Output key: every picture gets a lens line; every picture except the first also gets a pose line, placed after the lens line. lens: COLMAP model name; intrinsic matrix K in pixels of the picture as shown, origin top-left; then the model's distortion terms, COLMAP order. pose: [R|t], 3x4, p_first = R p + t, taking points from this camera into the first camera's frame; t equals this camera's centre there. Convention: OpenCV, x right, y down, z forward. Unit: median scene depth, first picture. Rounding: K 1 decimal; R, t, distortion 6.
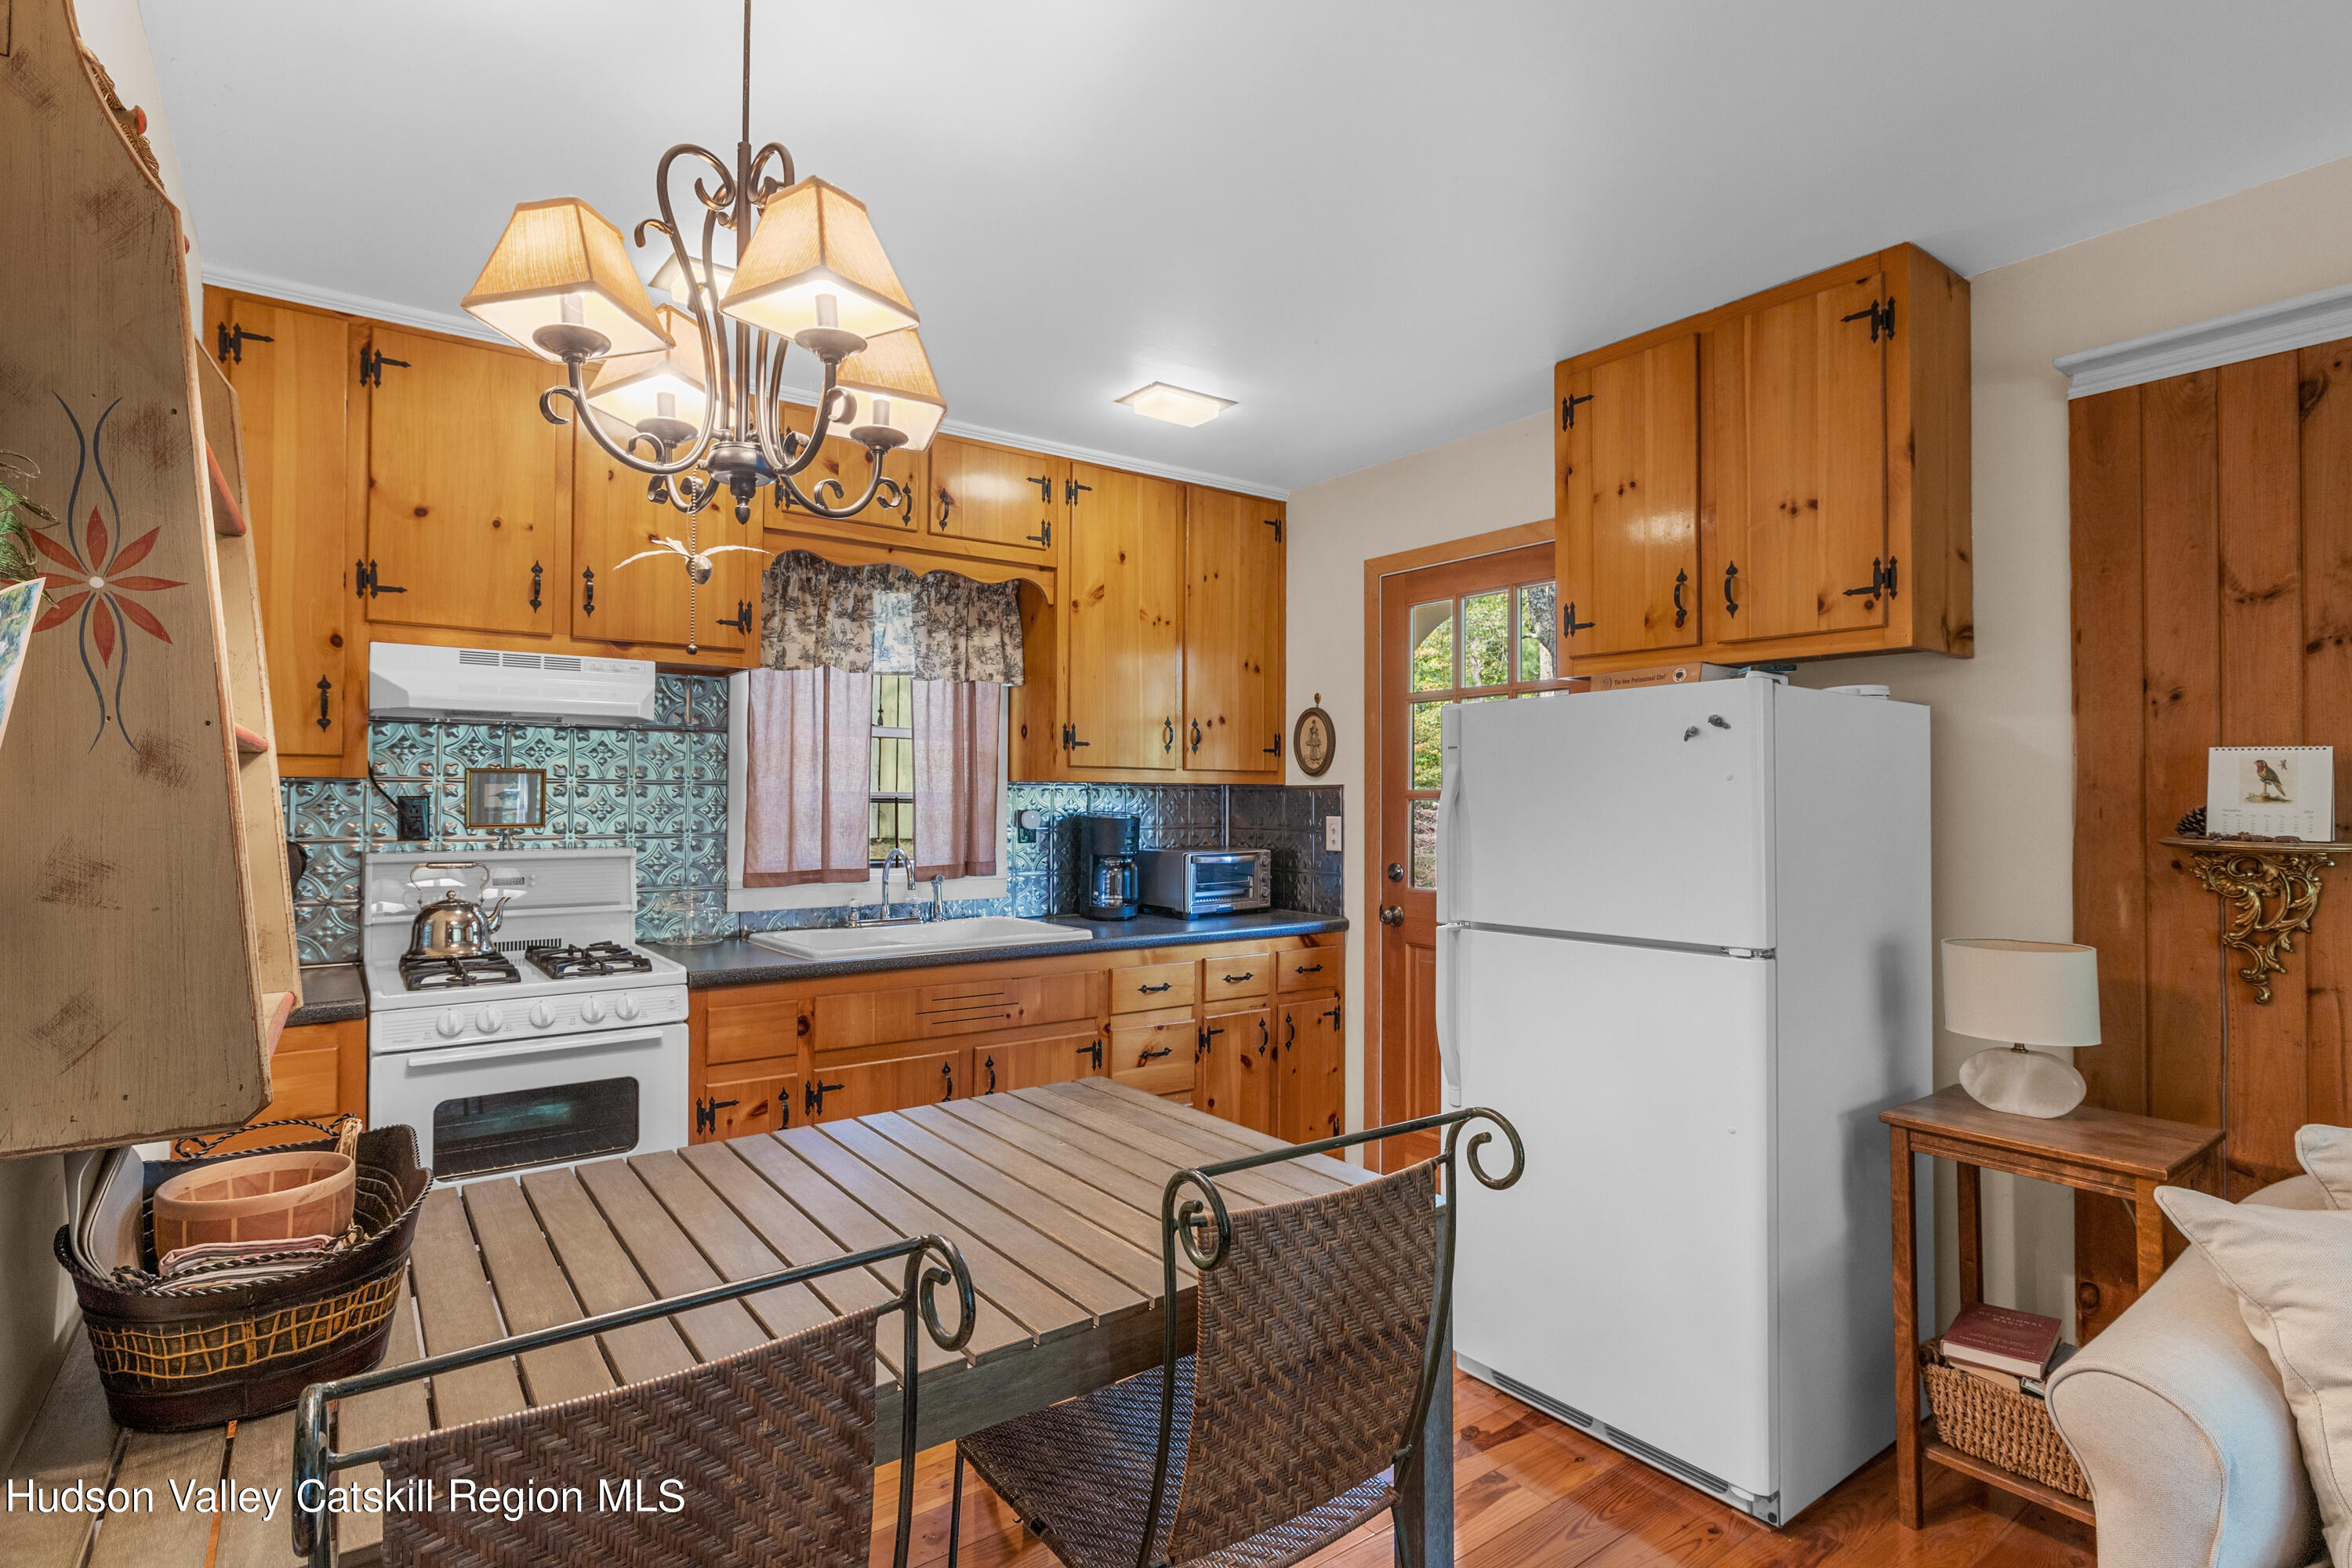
lens RADIAL K [[1140.2, 0, 1149.6], [0, 1140.2, 777.1], [0, 0, 1]] dist [-0.005204, 0.001786]
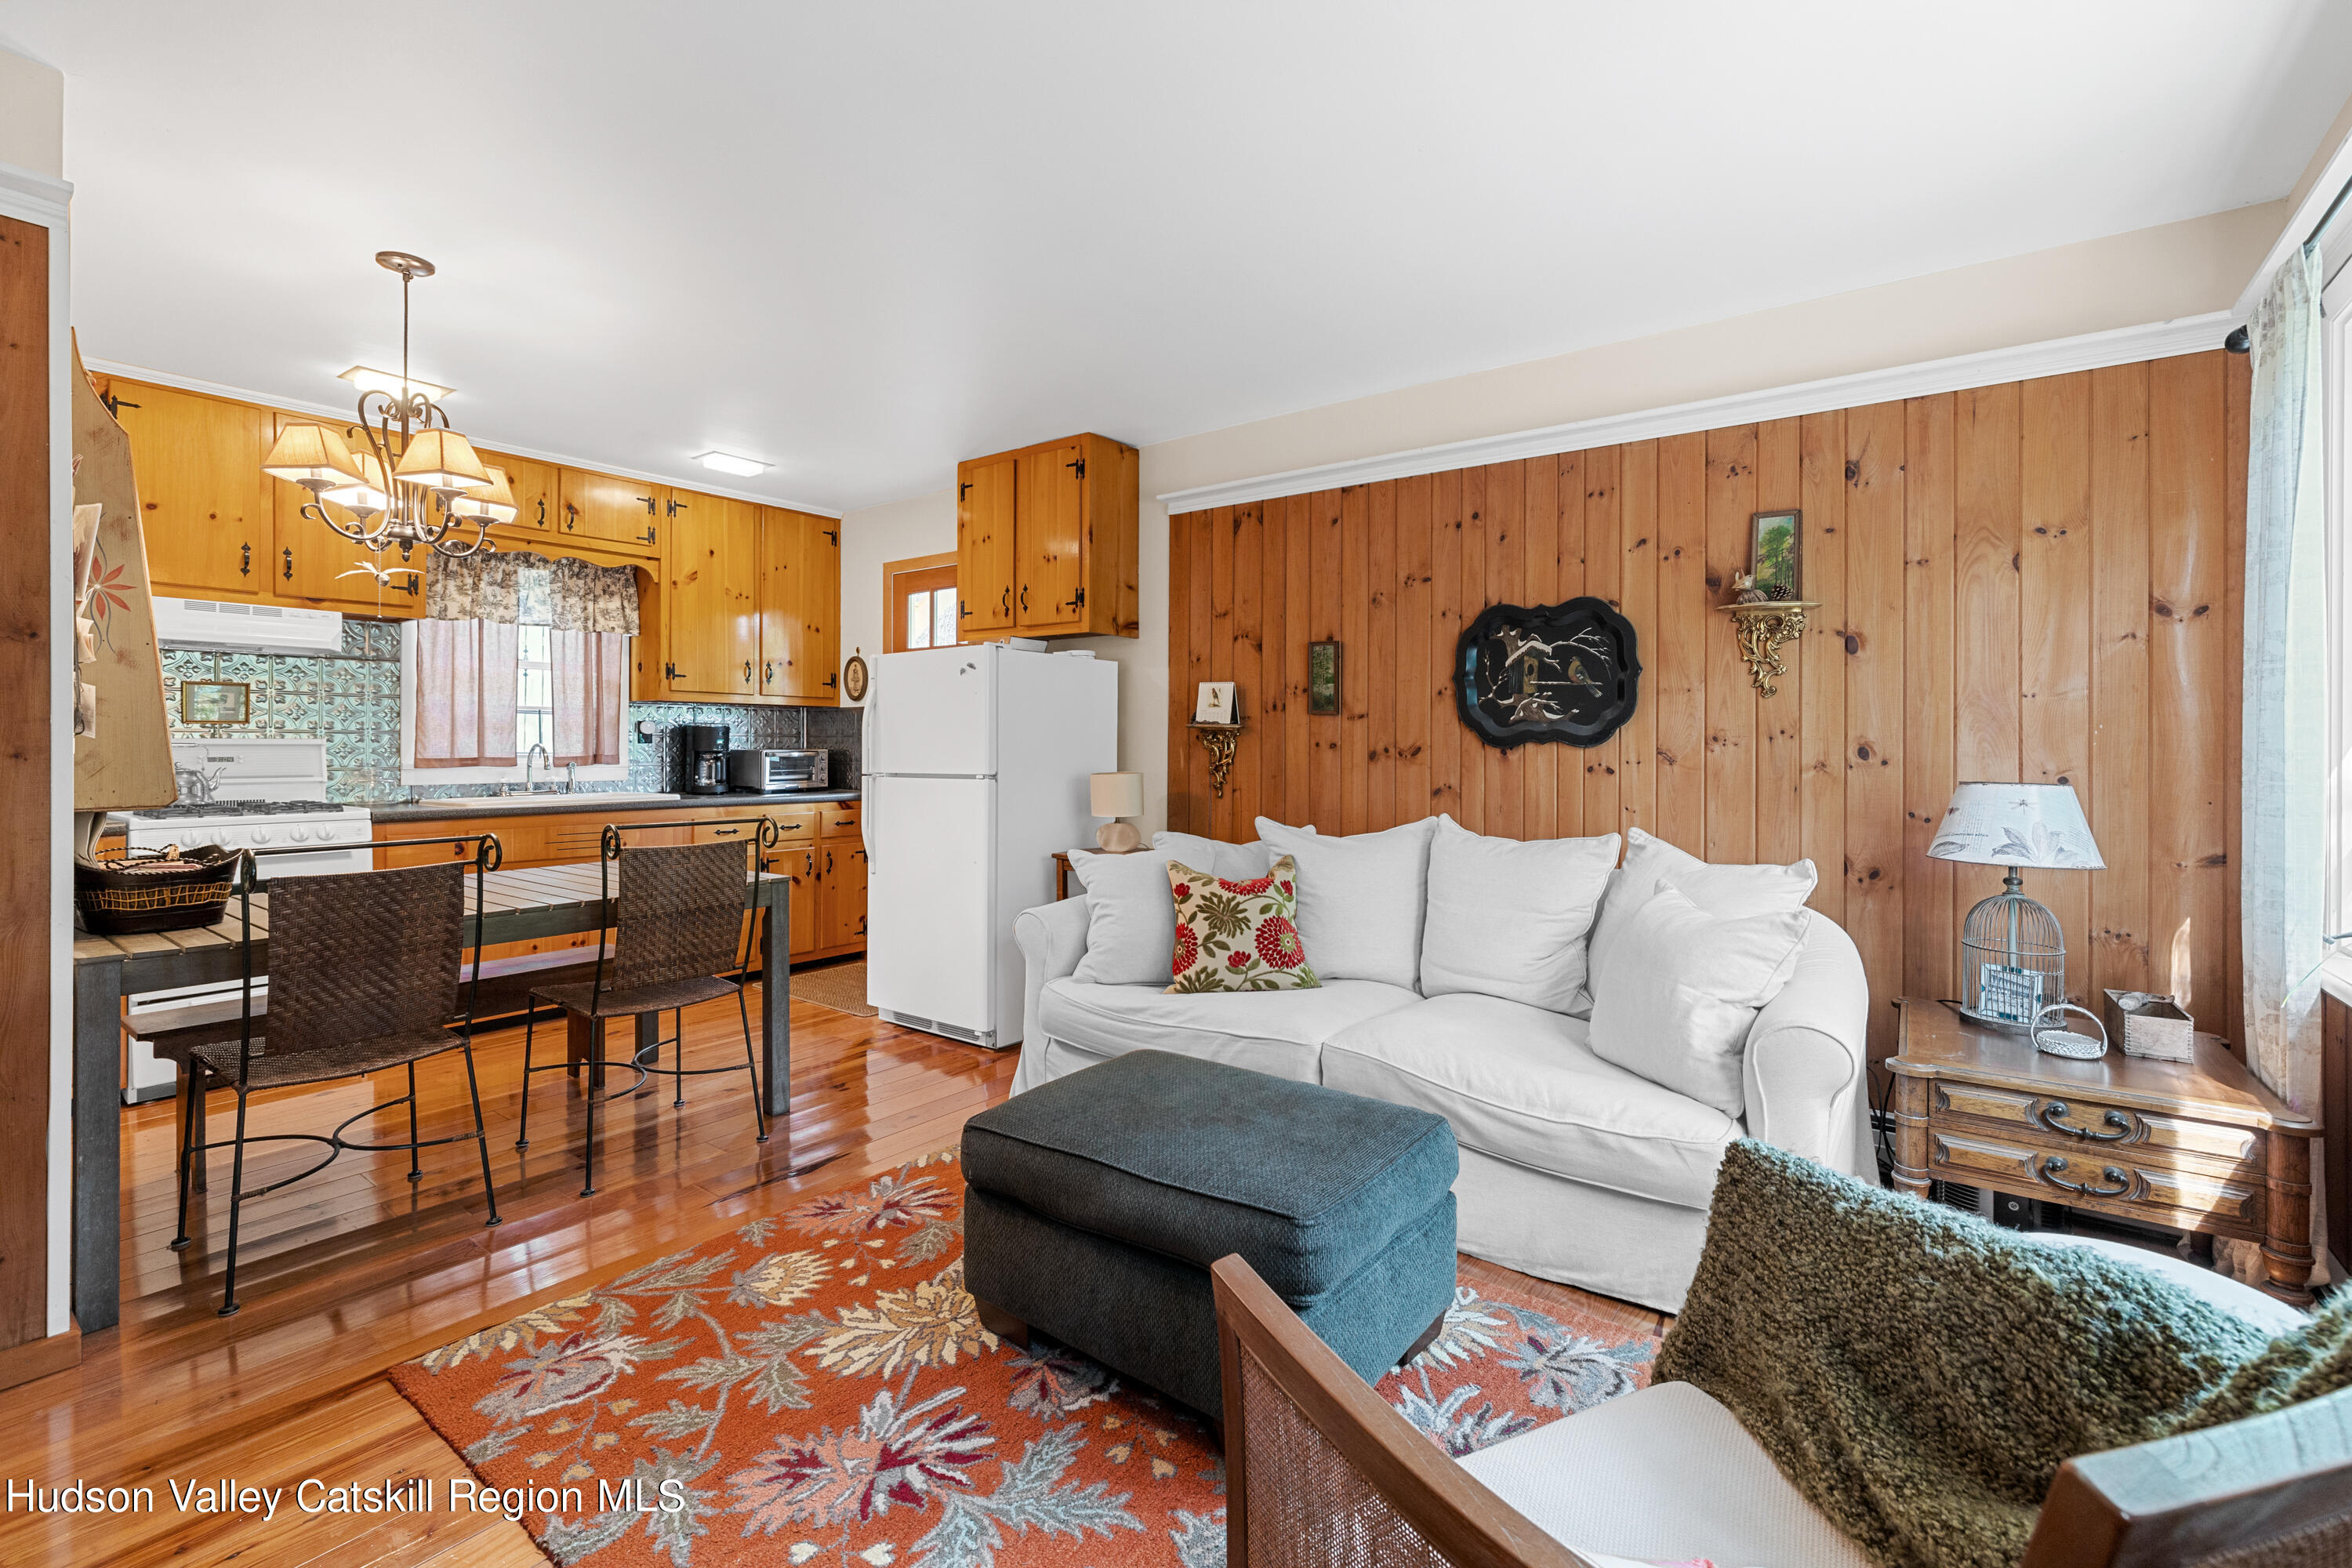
lens RADIAL K [[1005.6, 0, 1200.0], [0, 1005.6, 743.1], [0, 0, 1]] dist [-0.004085, 0.001645]
pose [[0.950357, -0.000463, 0.311160, 0.256279], [-0.005796, 0.999799, 0.019190, 0.043439], [-0.311107, -0.020041, 0.950164, -0.684063]]
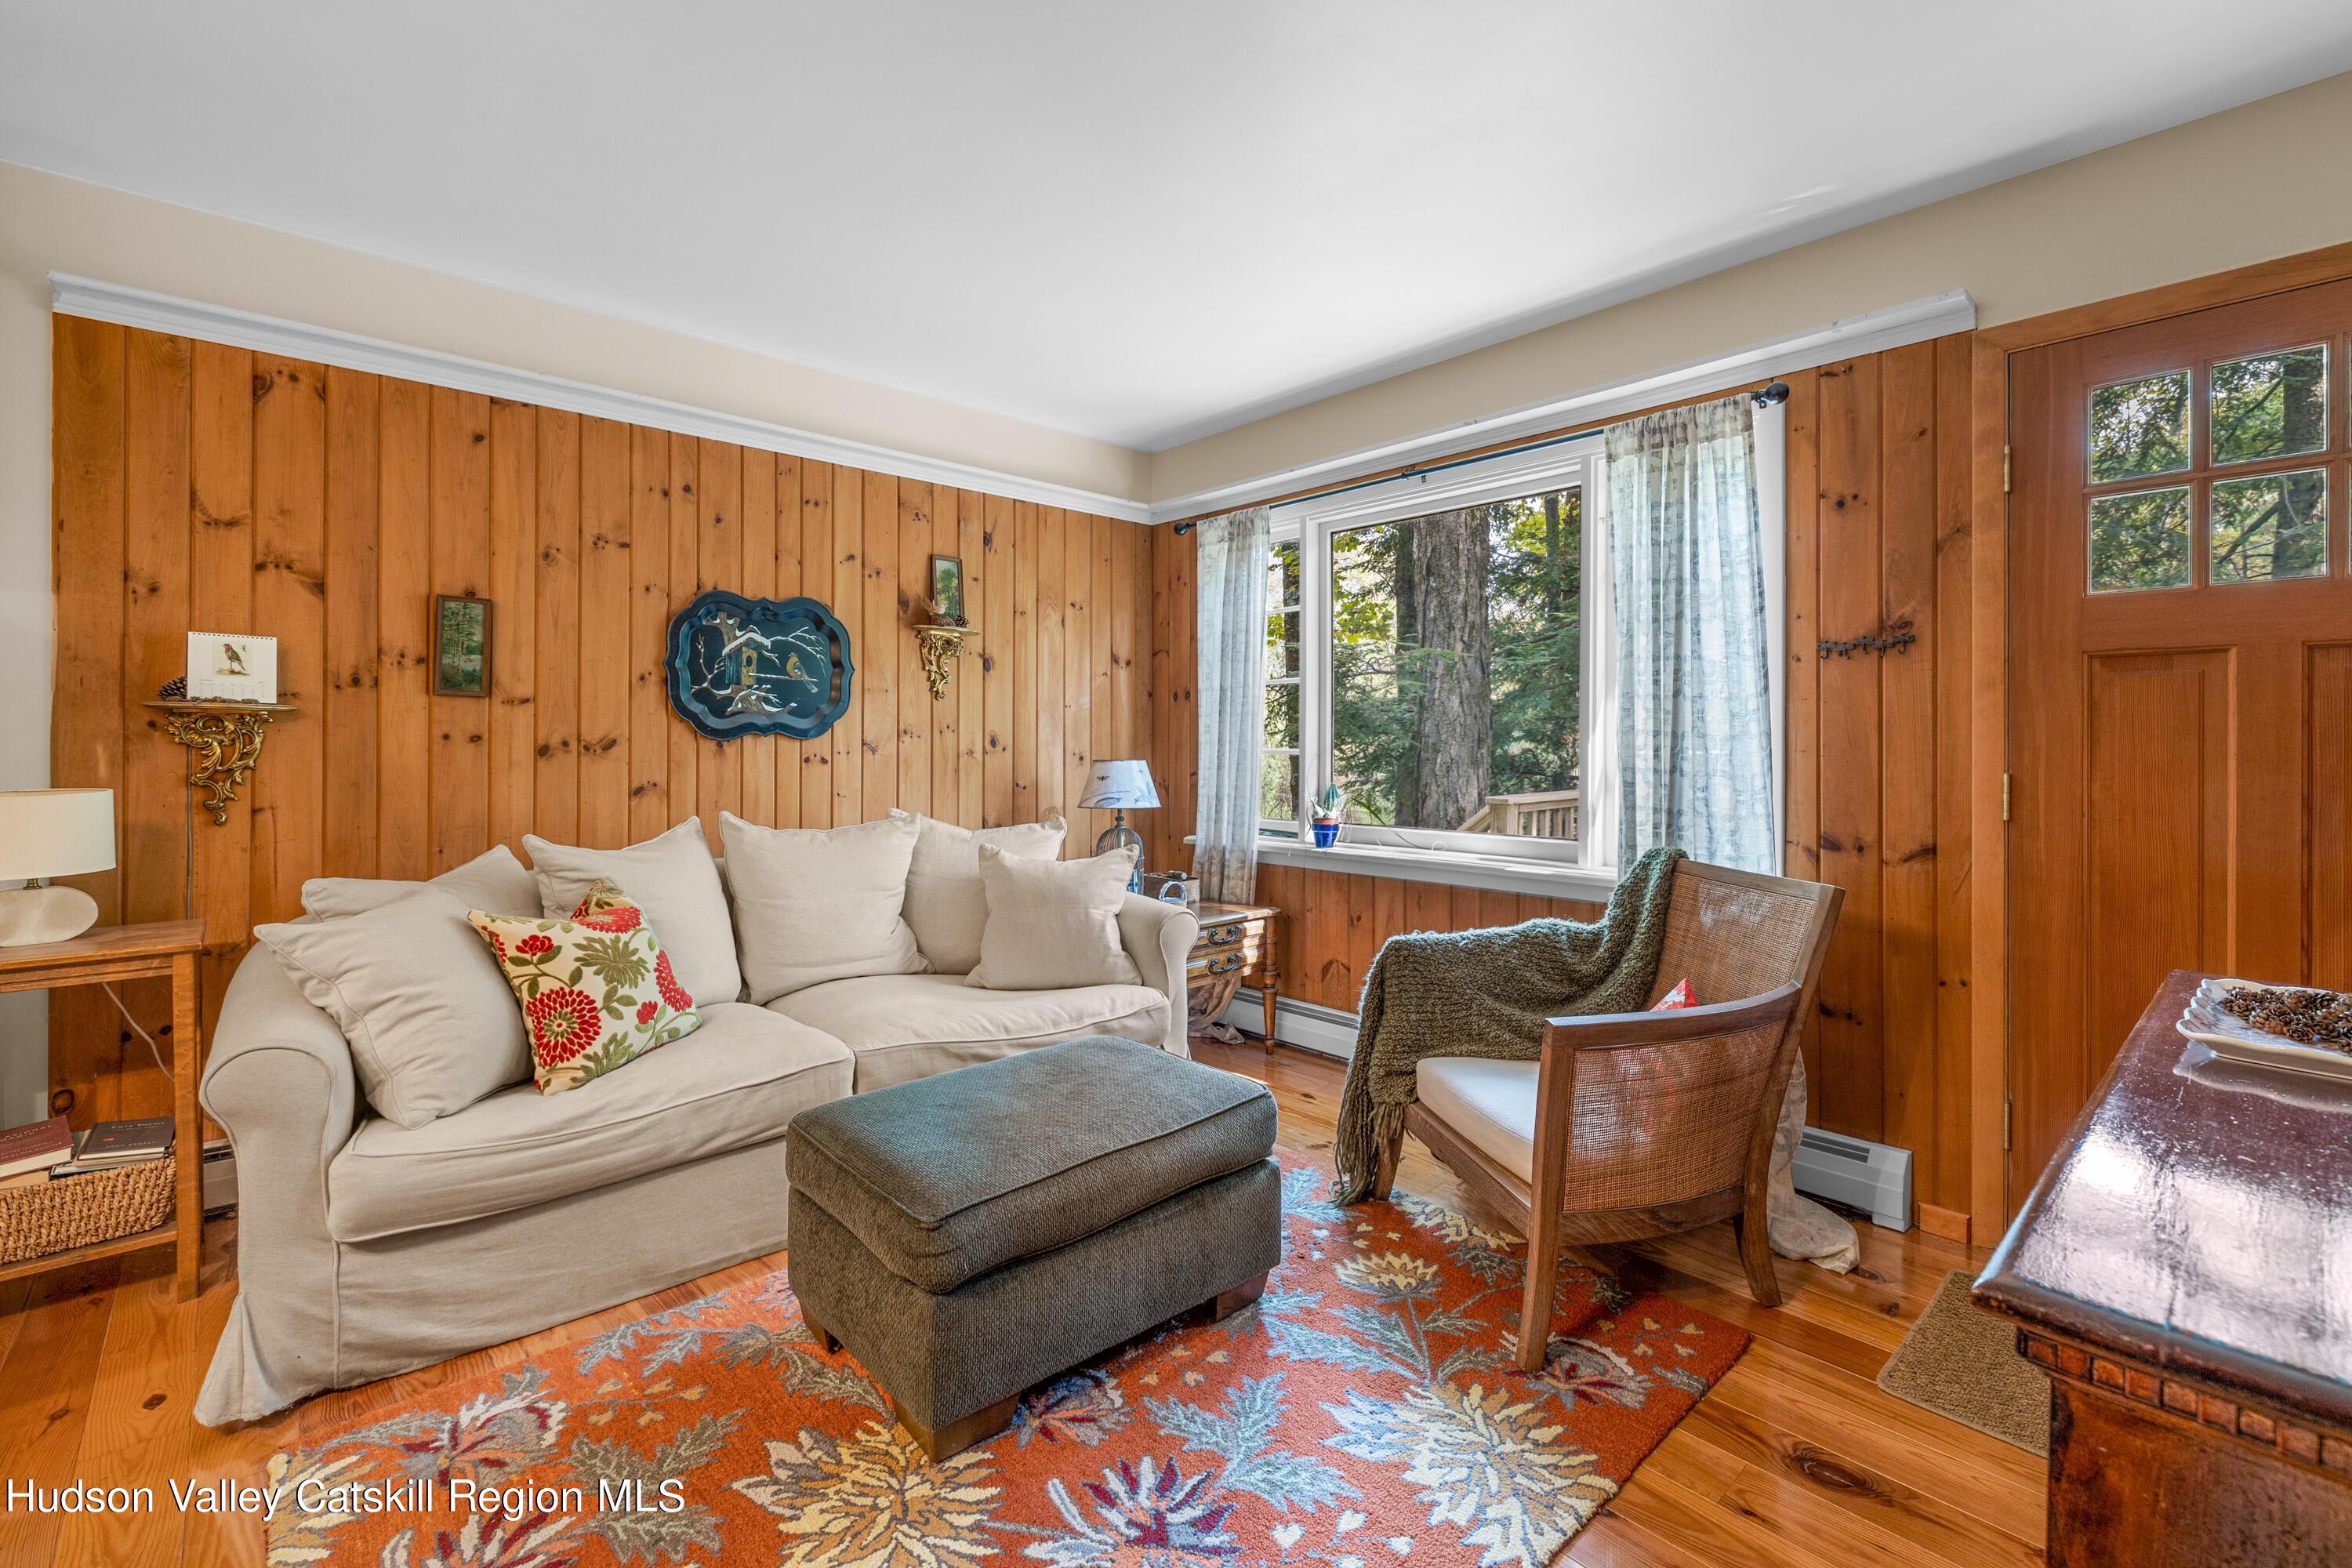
lens RADIAL K [[1005.6, 0, 1185.0], [0, 1005.6, 749.6], [0, 0, 1]] dist [-0.004085, 0.001645]
pose [[-0.108684, -0.017835, 0.993916, -0.269780], [-0.025240, 0.999566, 0.015176, 0.050596], [-0.993756, -0.023437, -0.109087, -0.008582]]
